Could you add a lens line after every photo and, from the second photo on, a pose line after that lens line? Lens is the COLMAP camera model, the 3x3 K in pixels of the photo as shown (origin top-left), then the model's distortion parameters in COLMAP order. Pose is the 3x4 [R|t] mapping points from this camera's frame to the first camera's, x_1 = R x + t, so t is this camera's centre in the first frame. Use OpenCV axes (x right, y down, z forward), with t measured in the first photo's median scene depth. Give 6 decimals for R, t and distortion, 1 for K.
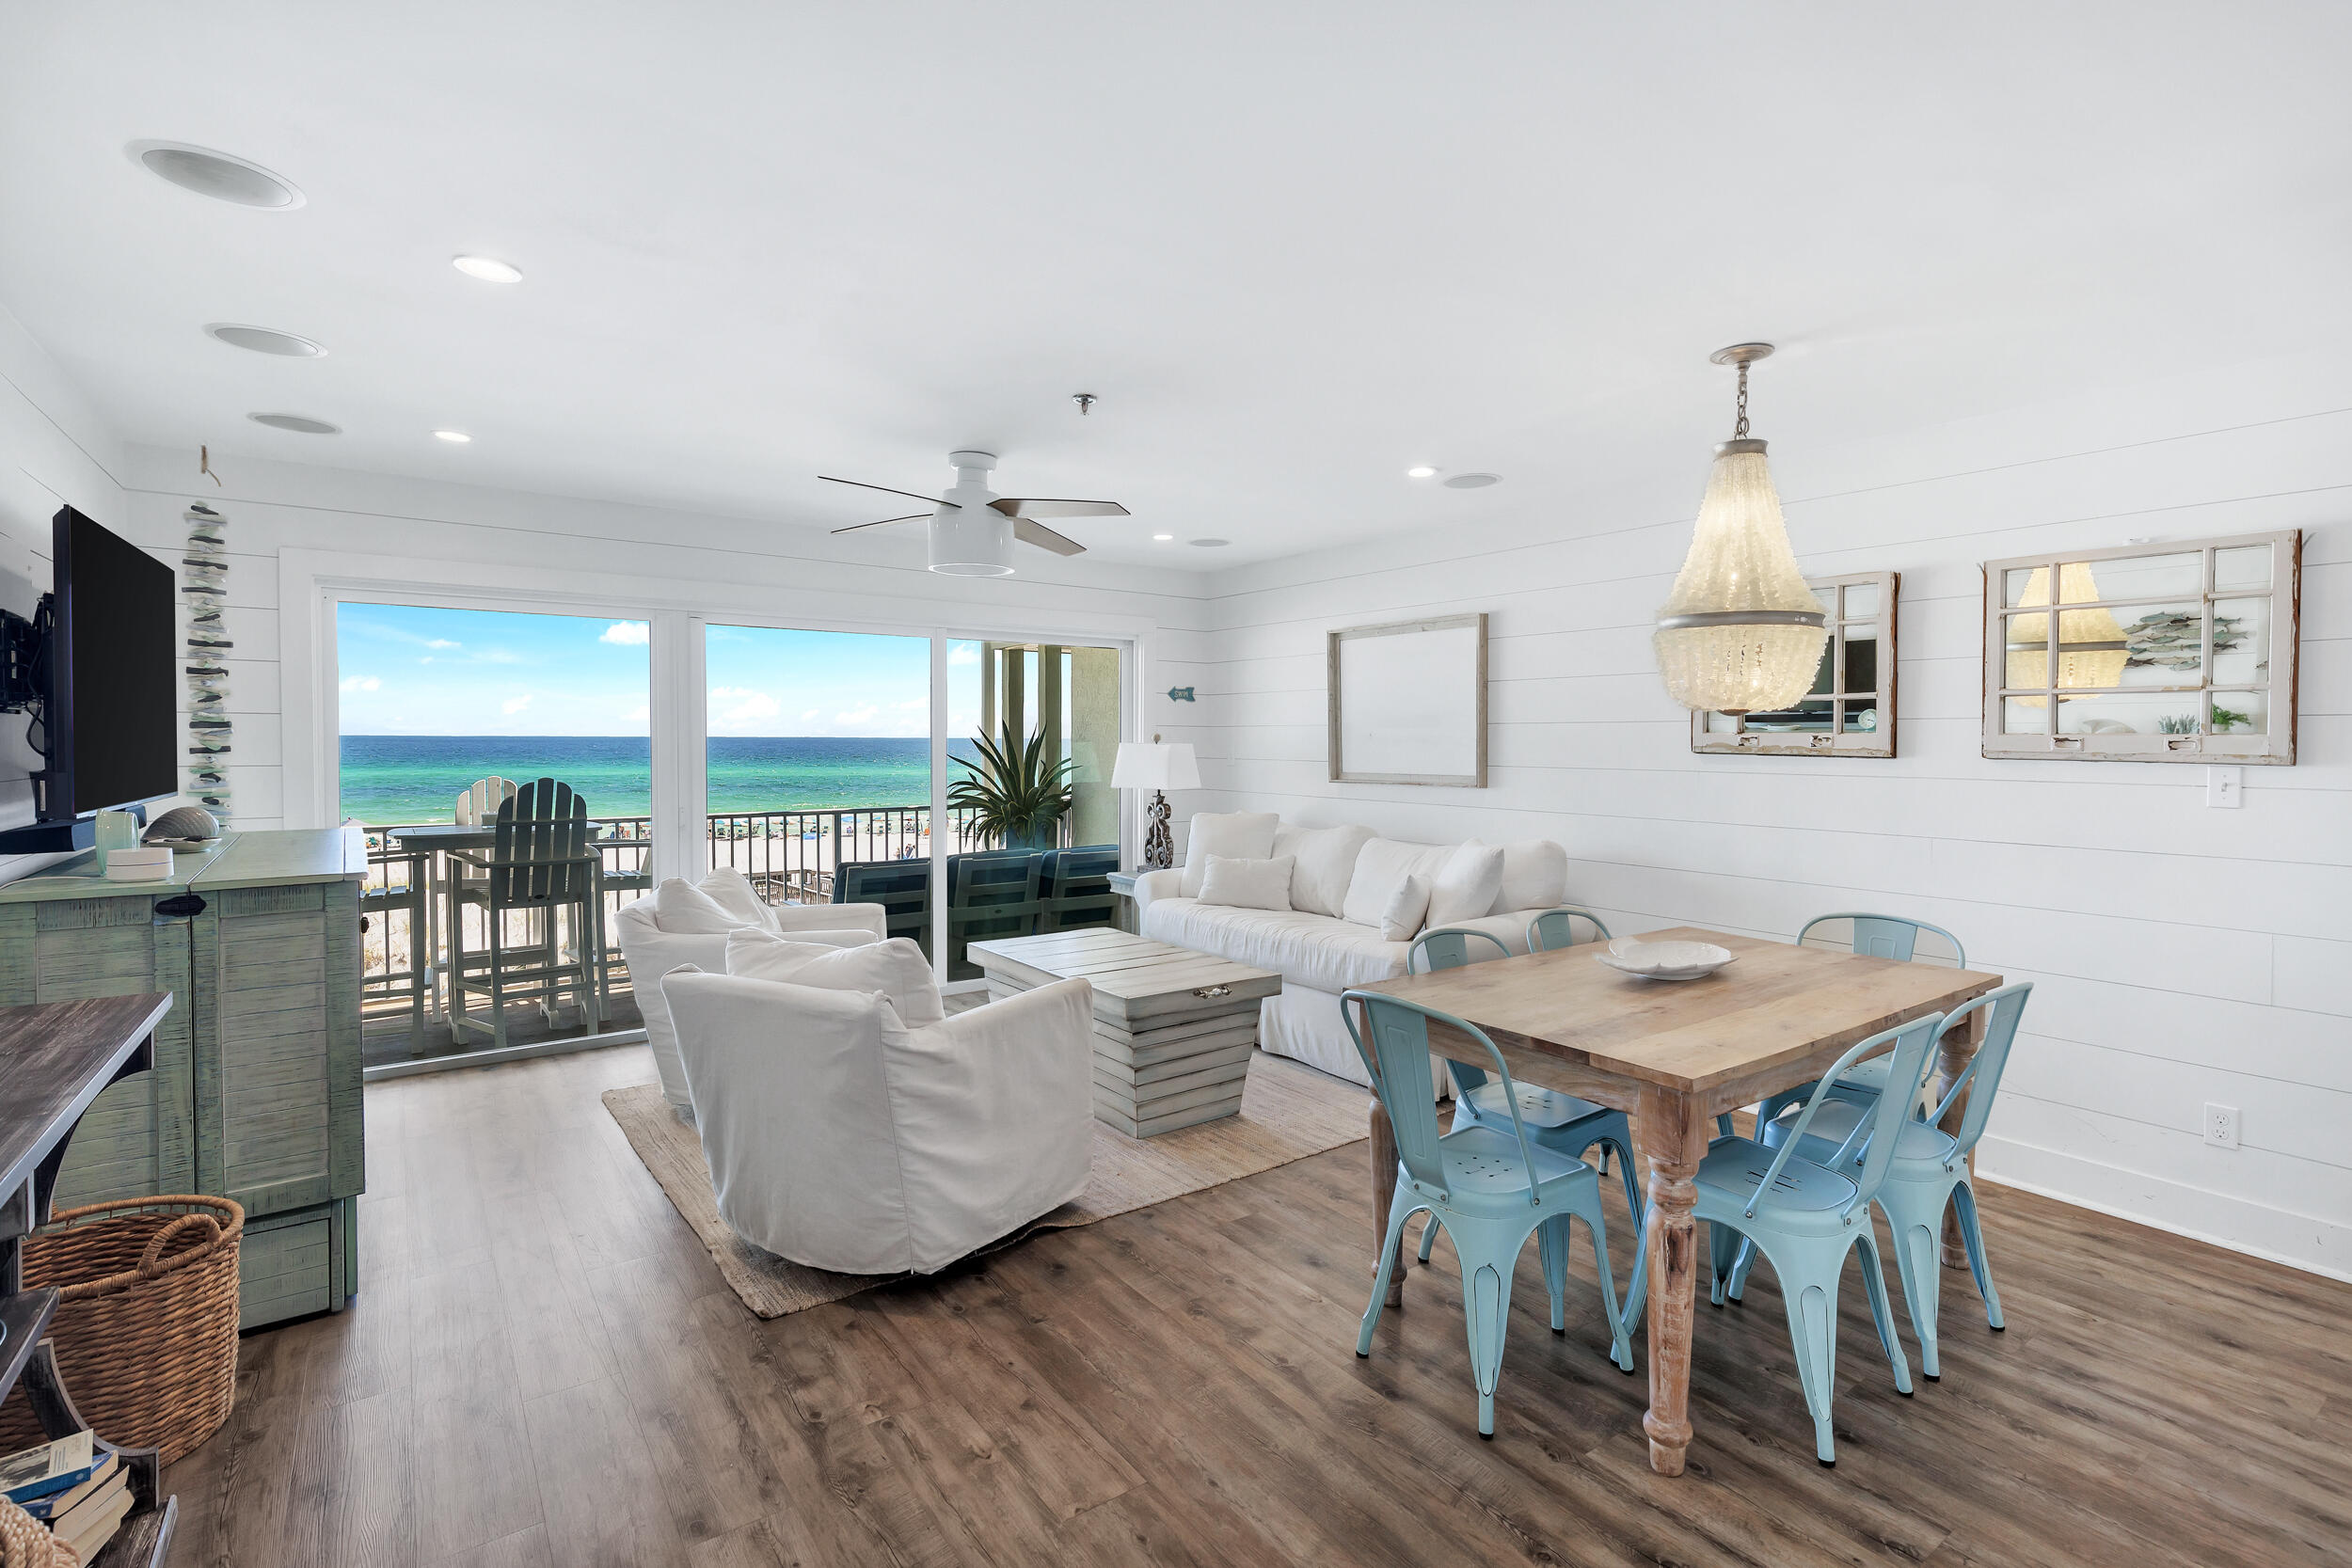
lens RADIAL K [[1083.0, 0, 1181.9], [0, 1083.0, 749.5], [0, 0, 1]] dist [-0.000185, -0.000741]
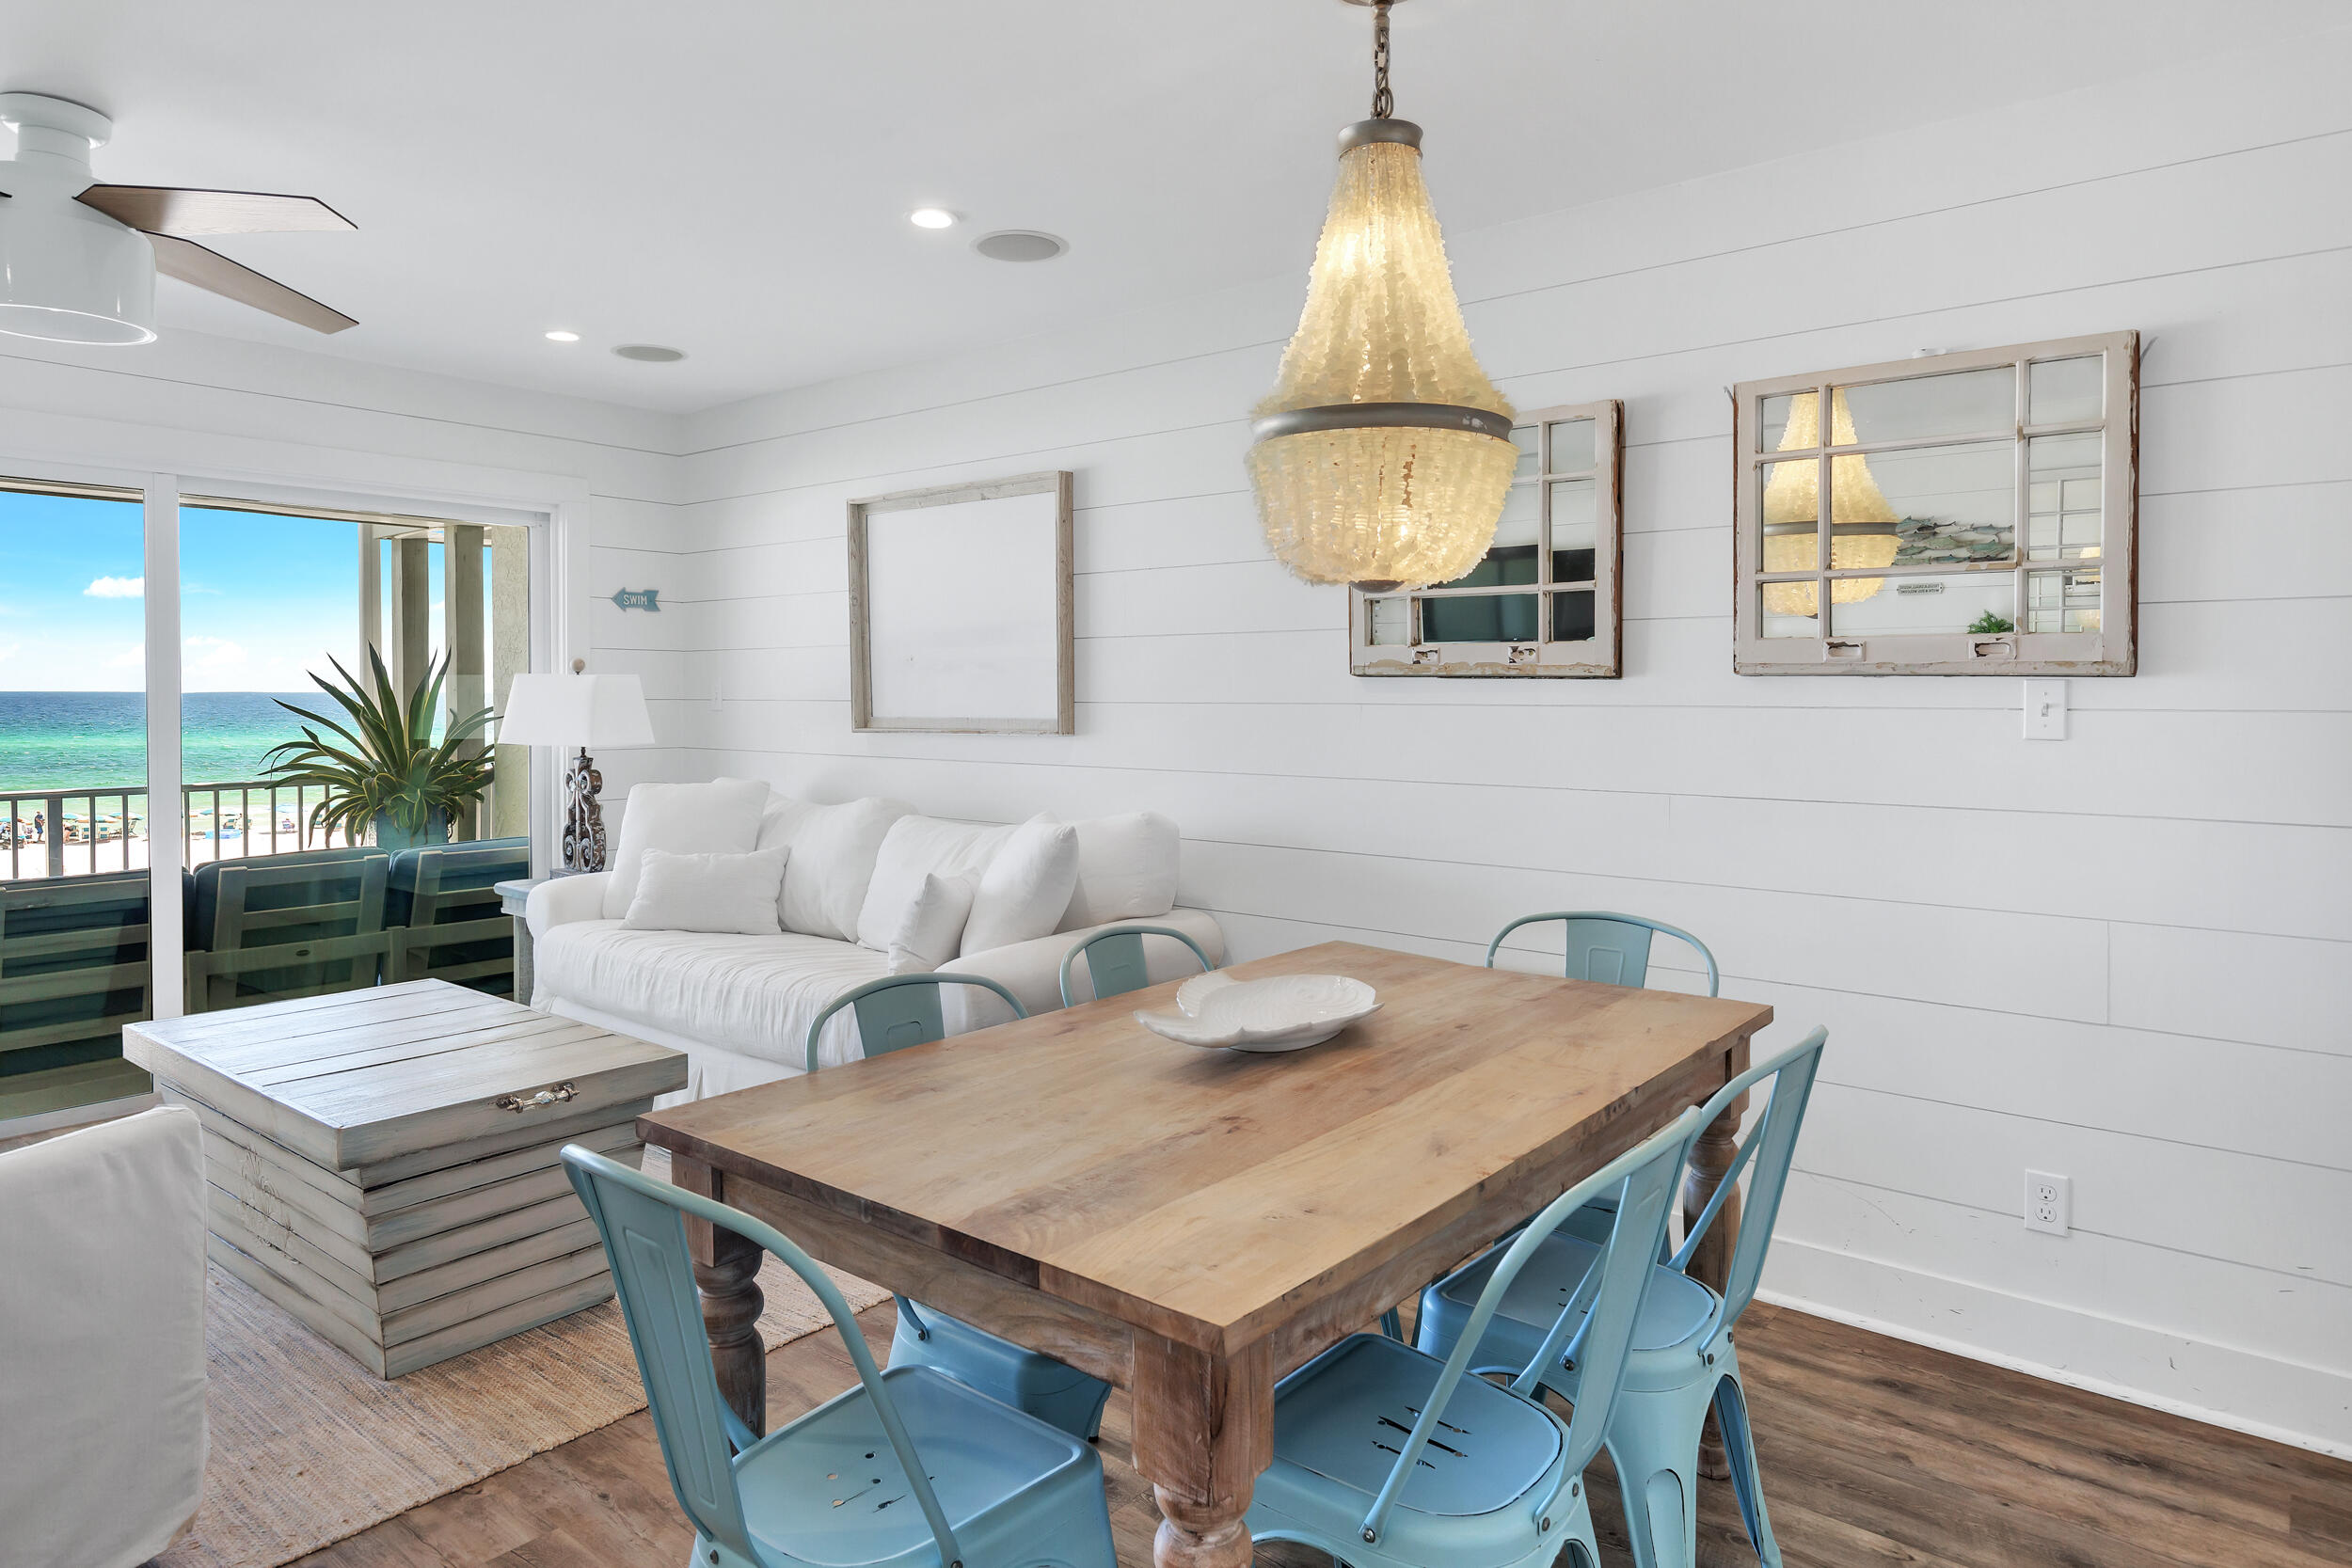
lens RADIAL K [[1433.2, 0, 1102.4], [0, 1433.2, 683.7], [0, 0, 1]] dist [-0.003545, -0.000610]
pose [[0.972837, -0.003685, 0.231463, 0.145548], [0.006591, 0.999909, -0.011782, 0.021540], [-0.231398, 0.012988, 0.972772, 0.217531]]
